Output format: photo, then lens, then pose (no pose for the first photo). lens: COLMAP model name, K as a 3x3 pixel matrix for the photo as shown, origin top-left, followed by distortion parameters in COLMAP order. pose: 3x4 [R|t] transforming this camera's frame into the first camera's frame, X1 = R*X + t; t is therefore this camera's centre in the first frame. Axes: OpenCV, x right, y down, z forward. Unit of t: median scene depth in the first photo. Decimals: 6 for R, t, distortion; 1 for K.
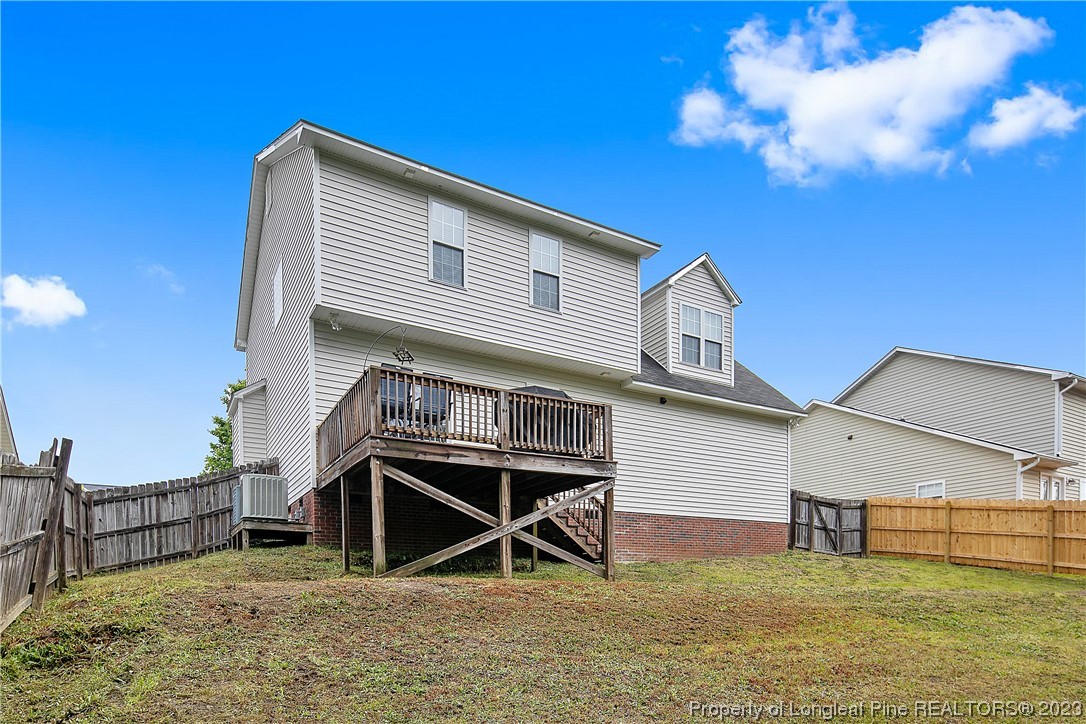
lens RADIAL K [[526.7, 0, 538.6], [0, 526.7, 351.9], [0, 0, 1]] dist [-0.001640, -0.000573]
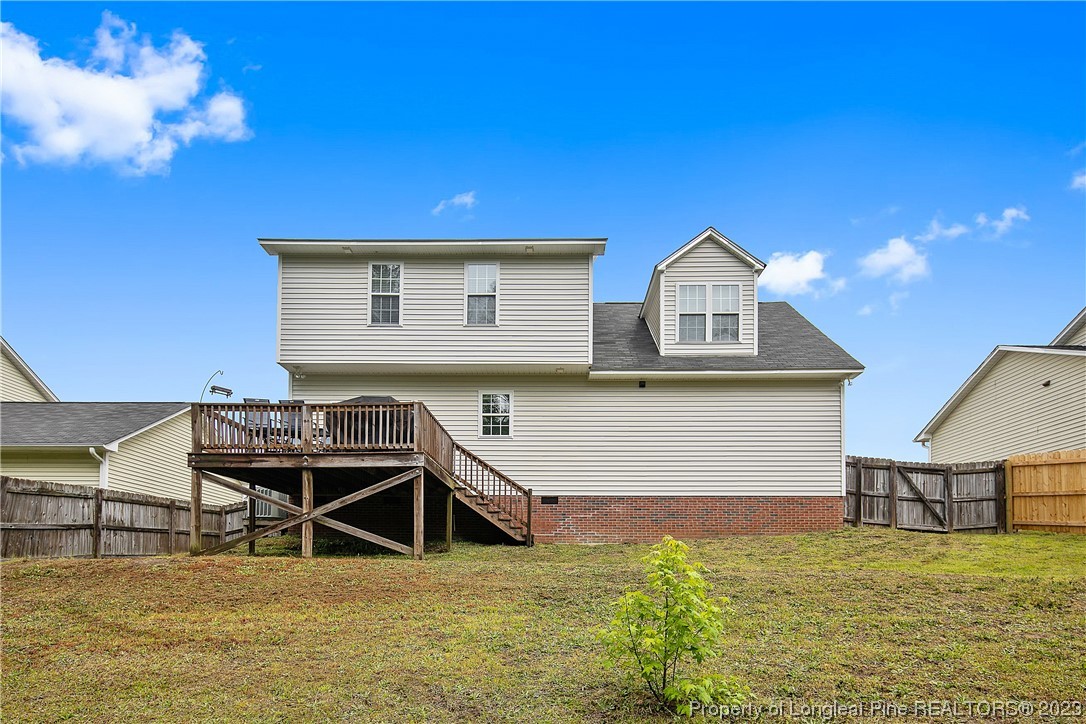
lens RADIAL K [[442.2, 0, 543.0], [0, 442.2, 362.0], [0, 0, 1]] dist [-0.001289, -0.000132]
pose [[0.886474, -0.192770, -0.420719, 0.443076], [0.183378, 0.981015, -0.063107, 0.070681], [0.424897, -0.021207, 0.904993, 0.147084]]
